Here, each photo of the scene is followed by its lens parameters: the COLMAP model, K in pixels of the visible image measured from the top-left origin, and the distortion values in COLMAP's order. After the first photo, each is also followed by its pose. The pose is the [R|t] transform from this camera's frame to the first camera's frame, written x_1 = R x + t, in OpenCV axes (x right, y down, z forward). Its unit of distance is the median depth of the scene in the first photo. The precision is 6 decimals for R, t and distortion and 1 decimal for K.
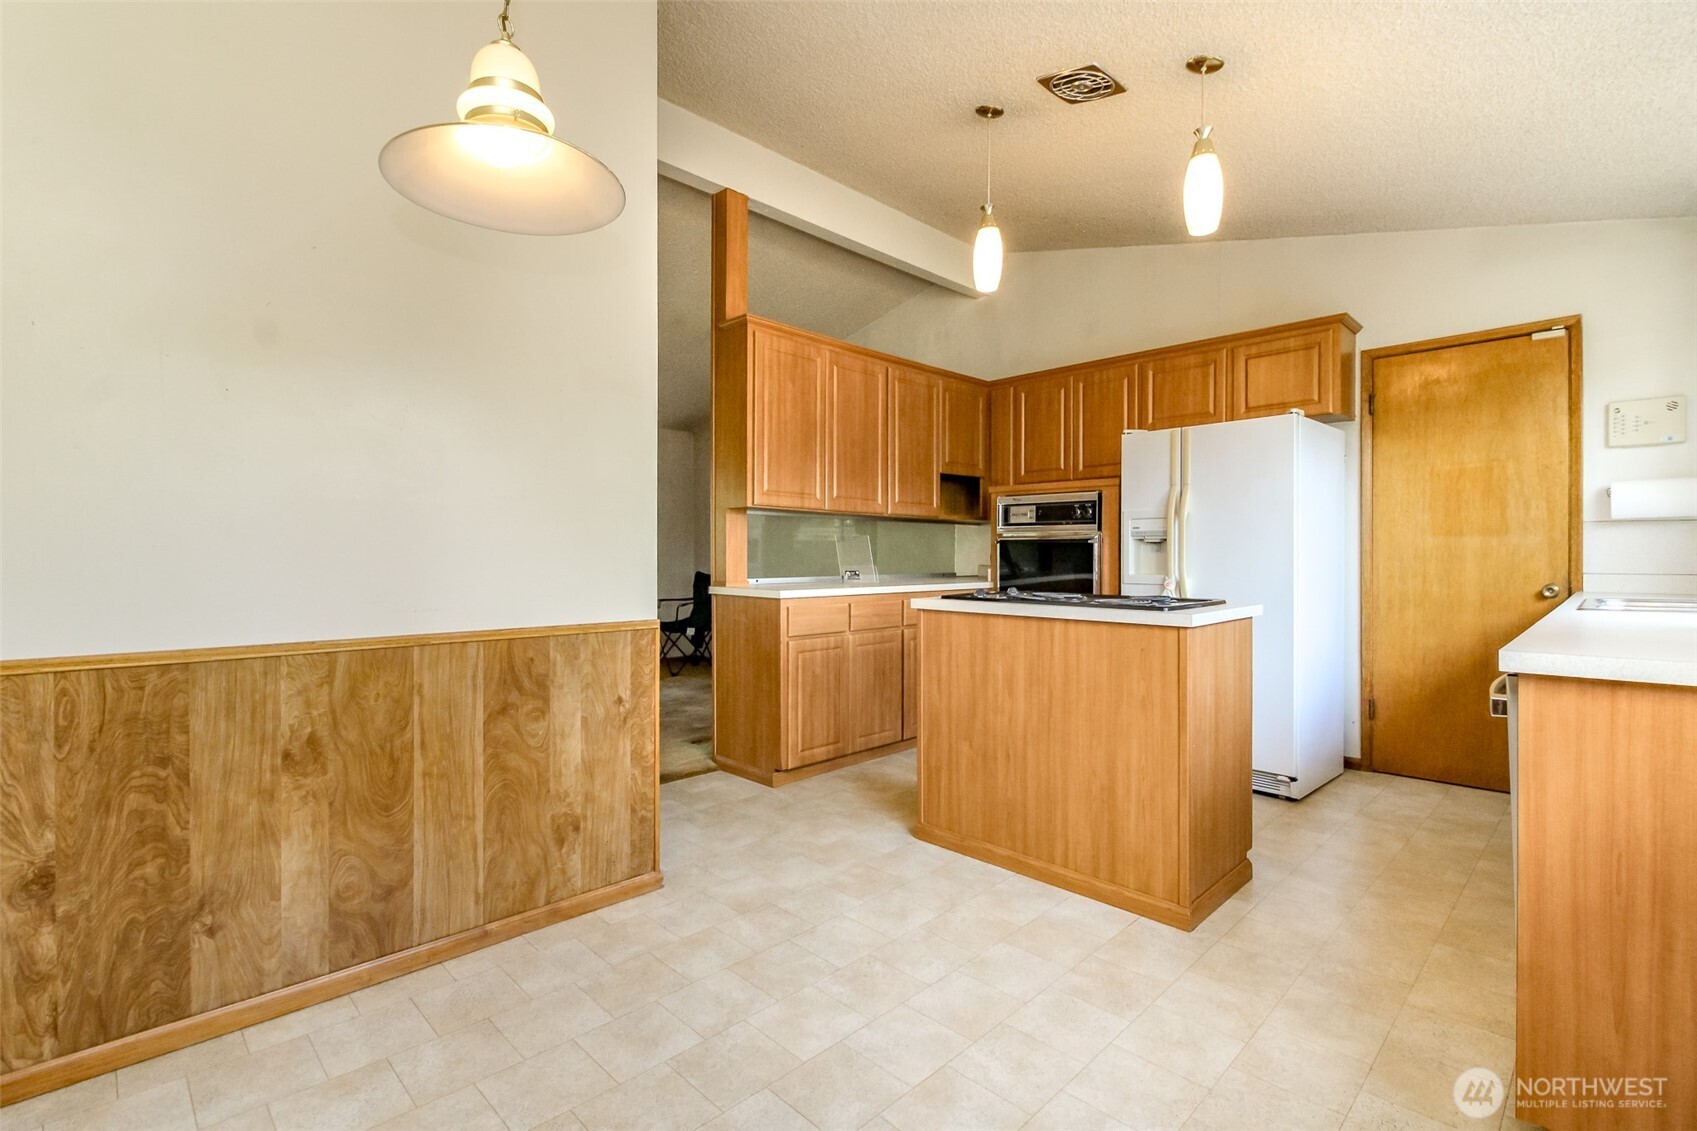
lens RADIAL K [[772.3, 0, 845.7], [0, 772.3, 558.1], [0, 0, 1]] dist [0.000532, -0.000726]
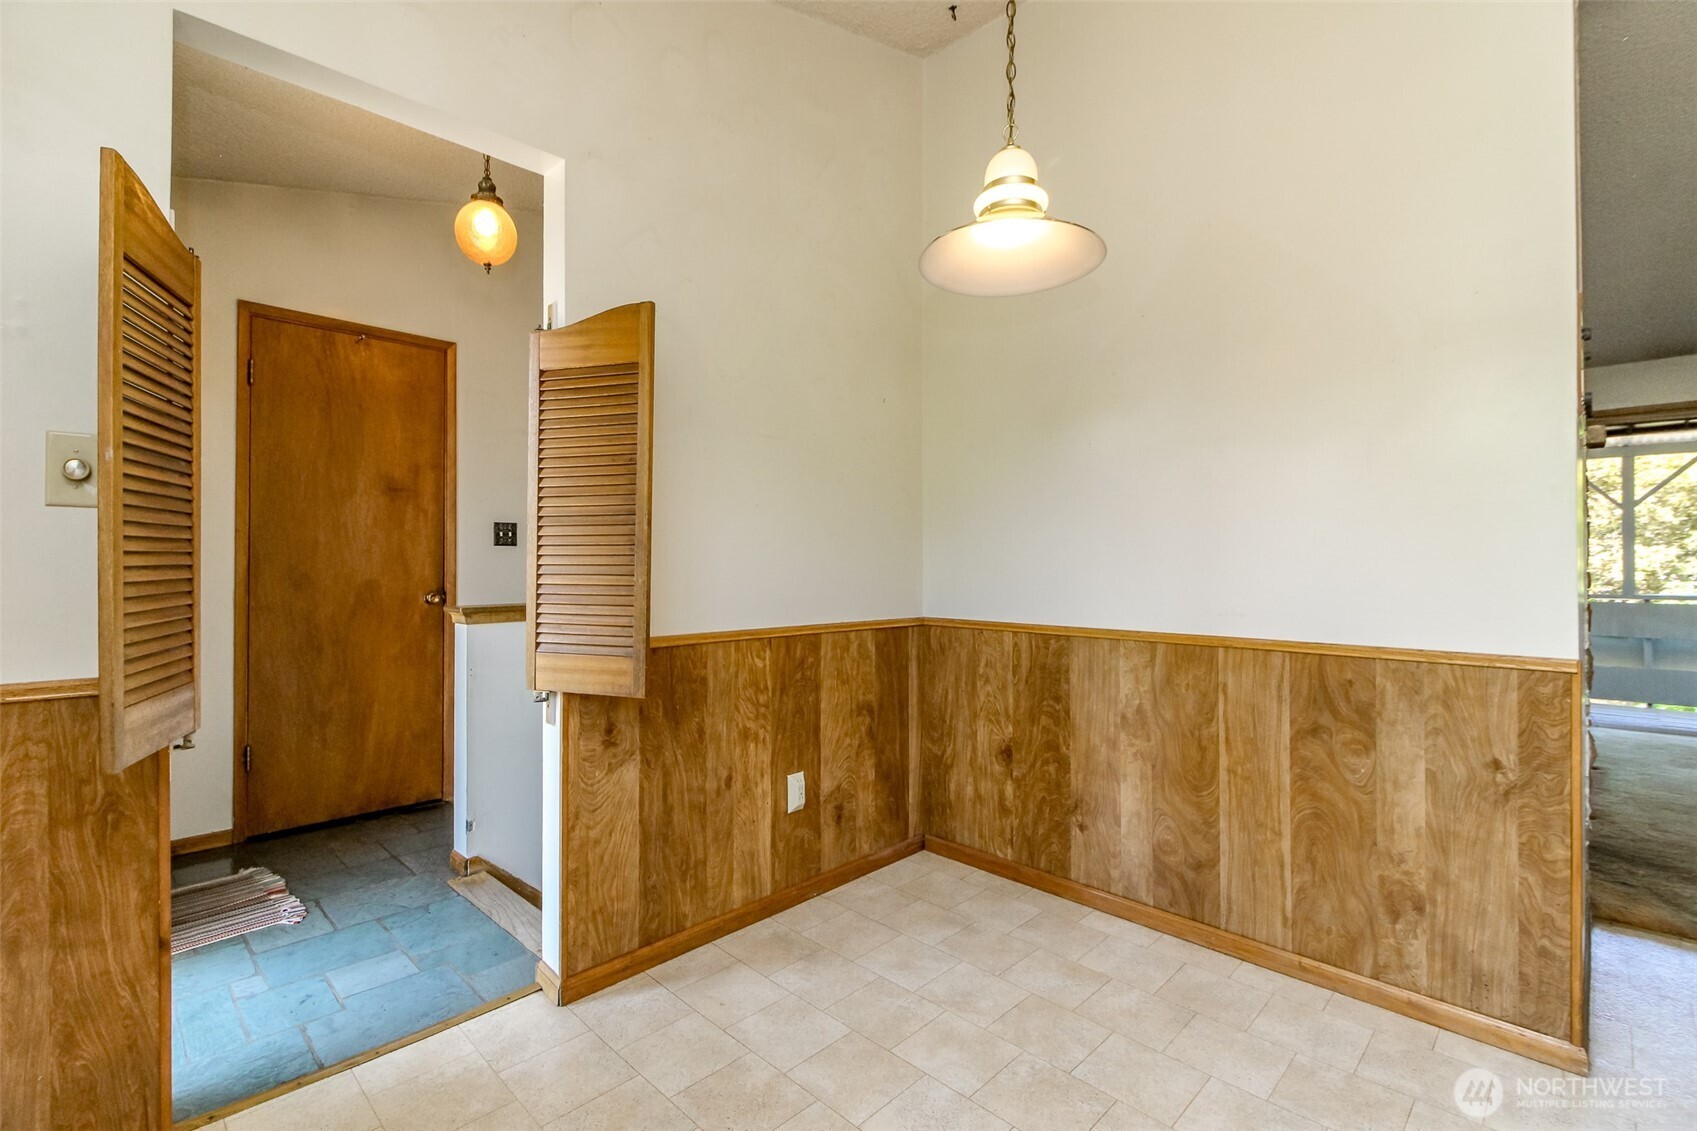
lens RADIAL K [[772.3, 0, 845.7], [0, 772.3, 558.1], [0, 0, 1]] dist [0.000532, -0.000726]
pose [[0.012127, -0.007431, -0.999899, 0.386909], [-0.006008, 0.999954, -0.007504, 0.001418], [0.999908, 0.006098, 0.012082, 0.357393]]
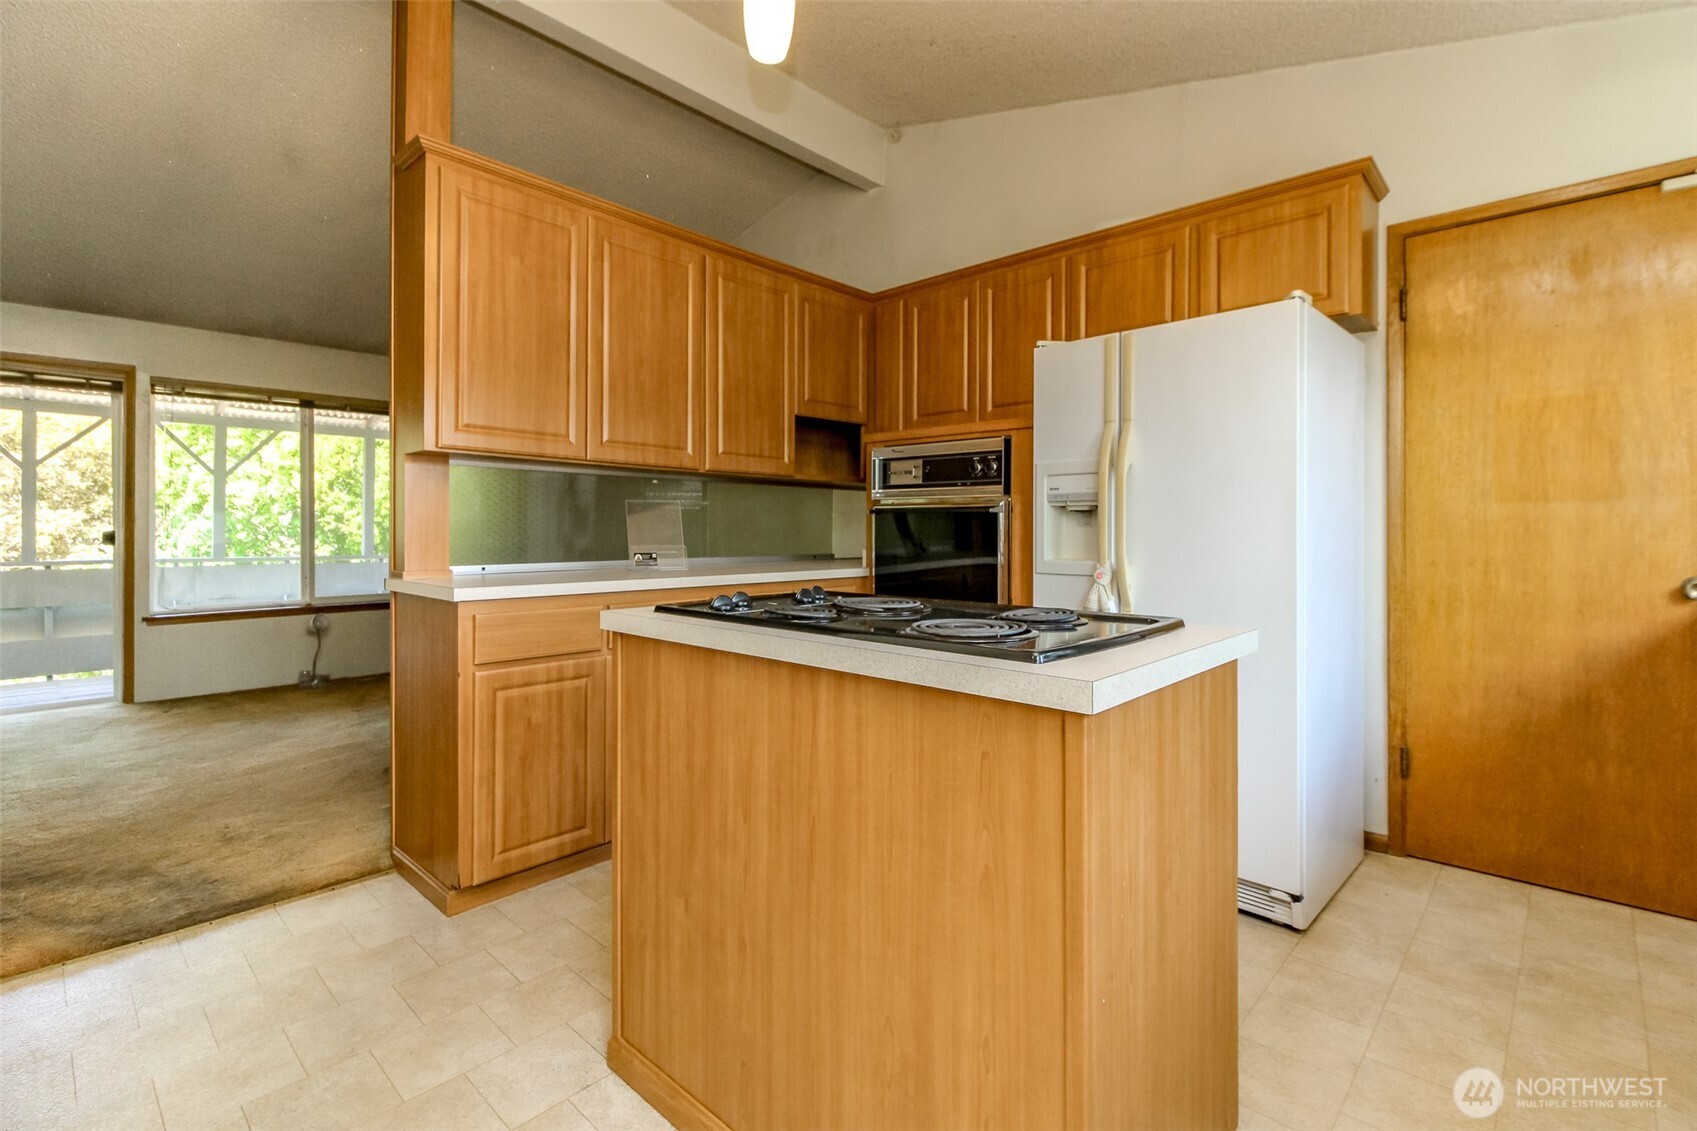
lens RADIAL K [[778.2, 0, 845.4], [0, 778.2, 528.3], [0, 0, 1]] dist [-0.000255, -0.000512]
pose [[0.999321, 0.001964, 0.036801, 0.261137], [-0.001703, 0.999973, -0.007139, -0.000511], [-0.036814, 0.007072, 0.999297, 0.518938]]
